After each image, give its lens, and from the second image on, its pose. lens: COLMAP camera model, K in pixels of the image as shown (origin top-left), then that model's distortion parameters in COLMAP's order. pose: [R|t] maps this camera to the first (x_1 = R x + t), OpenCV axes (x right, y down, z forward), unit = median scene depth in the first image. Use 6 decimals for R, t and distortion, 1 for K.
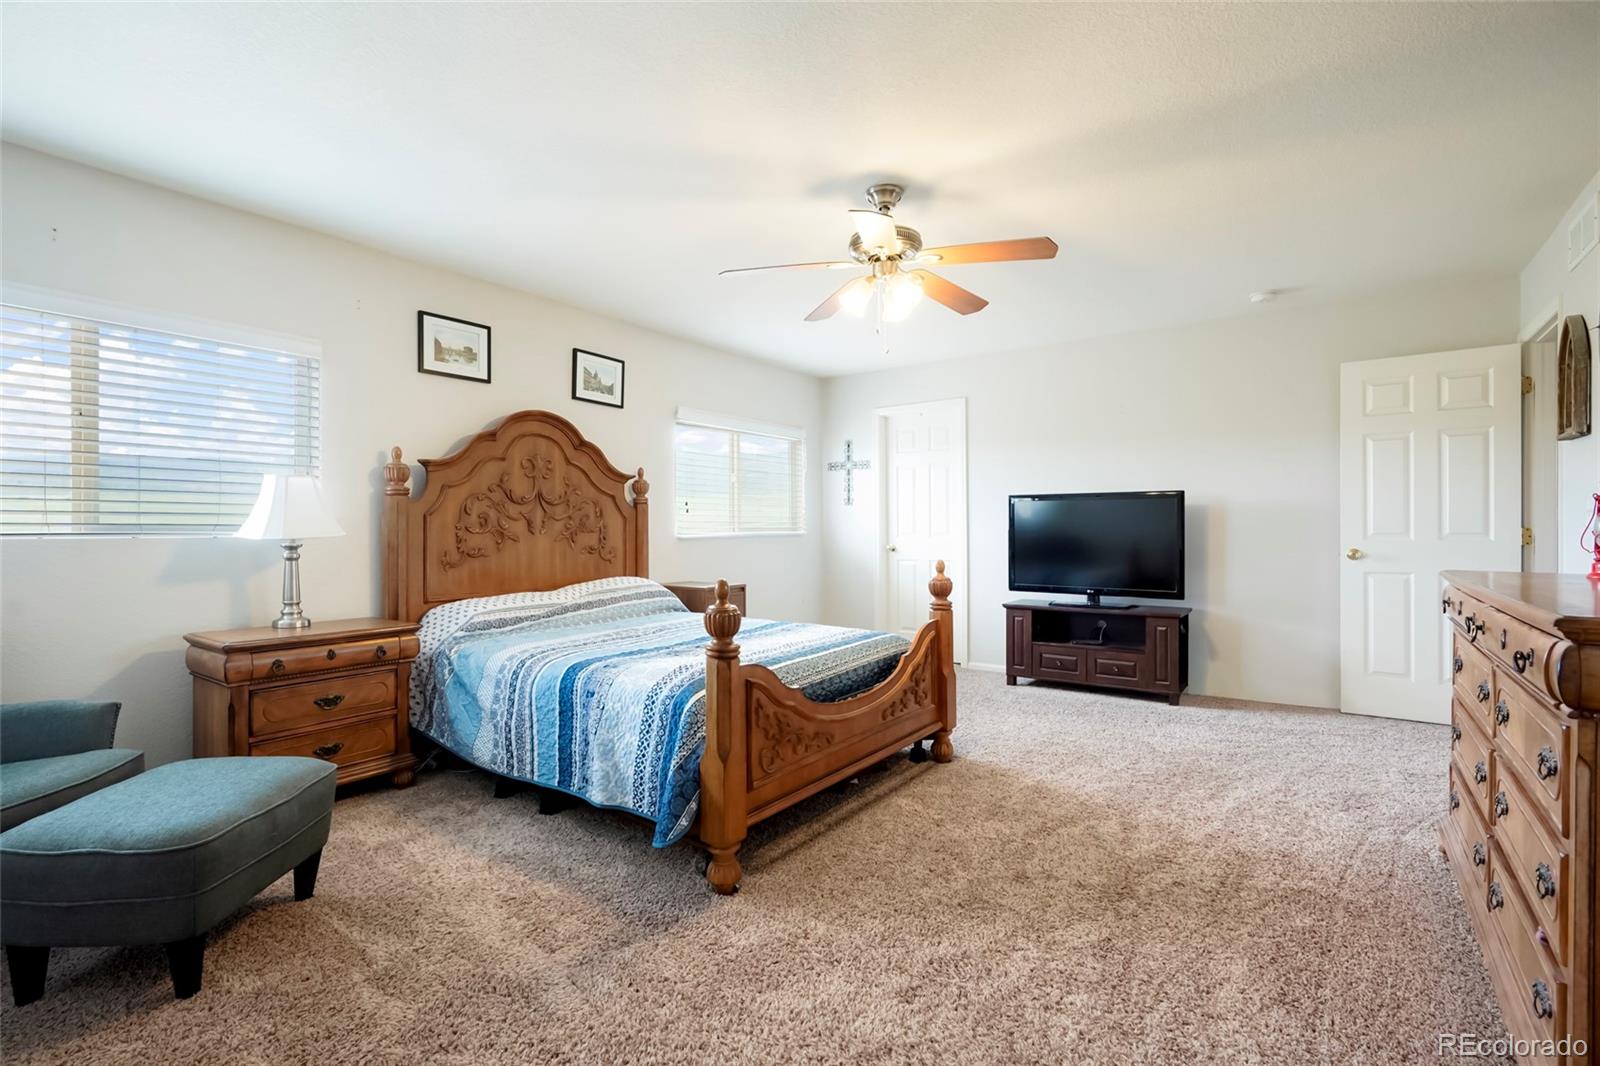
lens RADIAL K [[743.9, 0, 804.0], [0, 743.9, 531.6], [0, 0, 1]] dist [-0.000854, 0.001336]
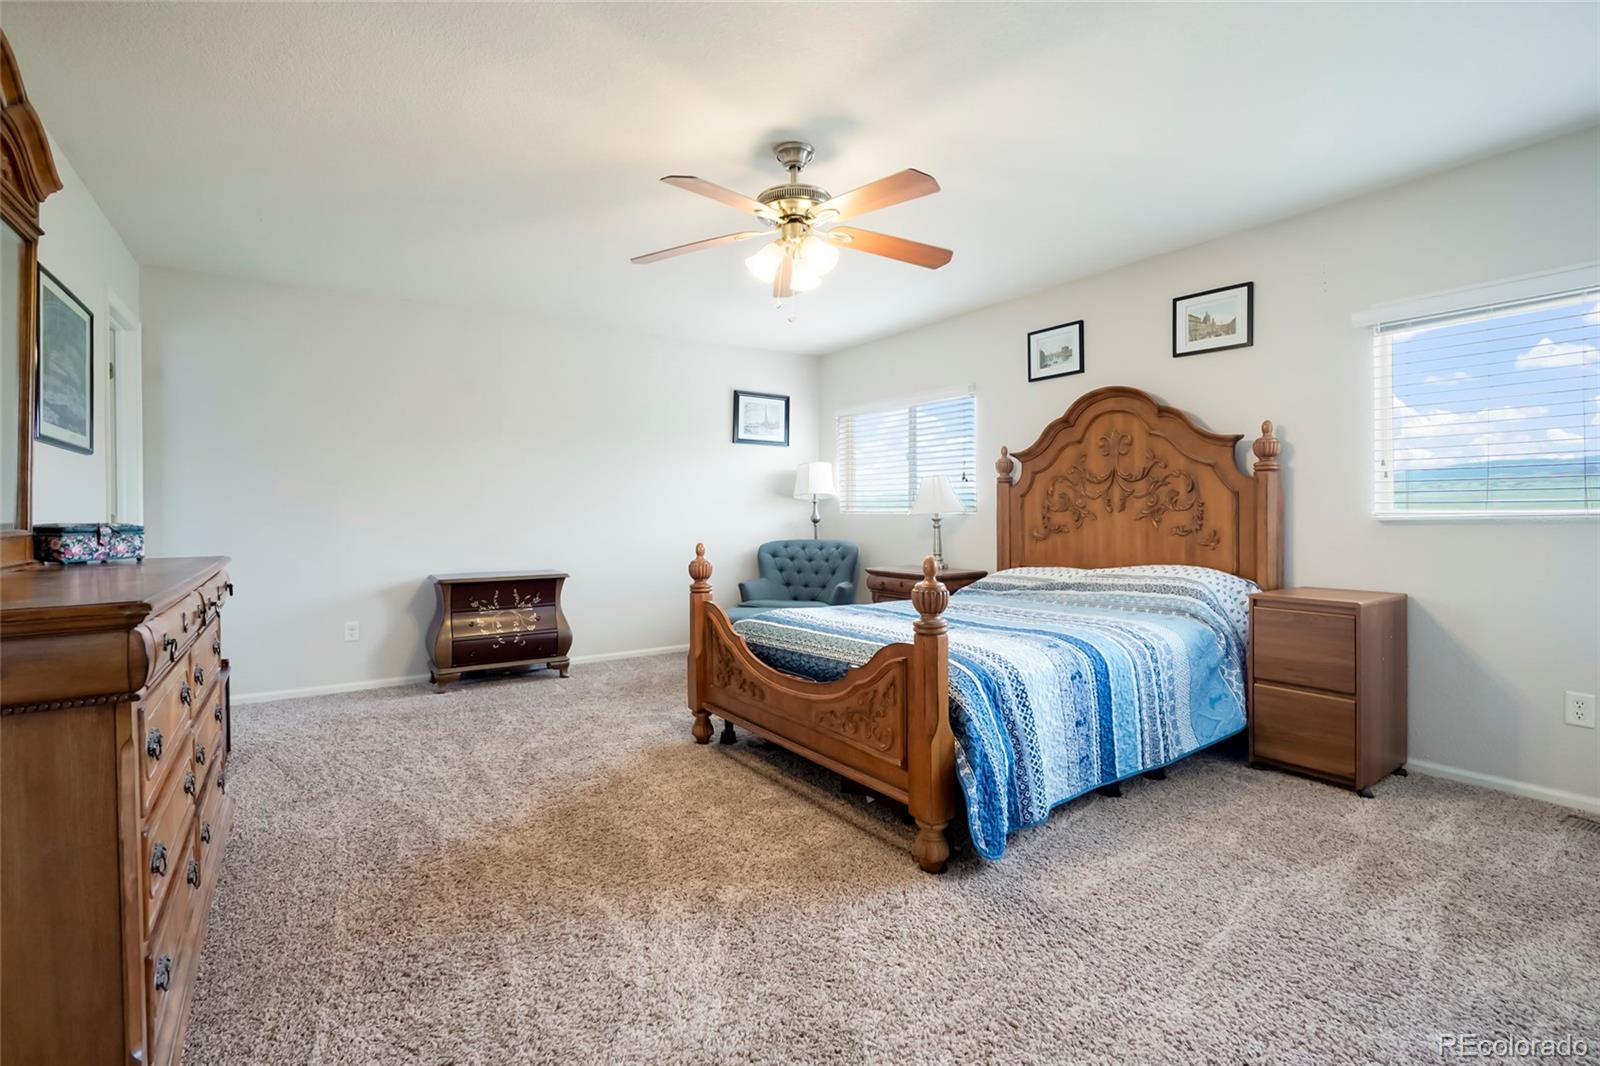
lens RADIAL K [[743.9, 0, 803.8], [0, 743.9, 524.6], [0, 0, 1]] dist [-0.000854, 0.001336]
pose [[-0.340557, 0.021806, -0.939971, 0.757787], [0.004715, 0.999758, 0.021485, -0.004162], [0.940212, 0.002885, -0.340577, 1.022178]]
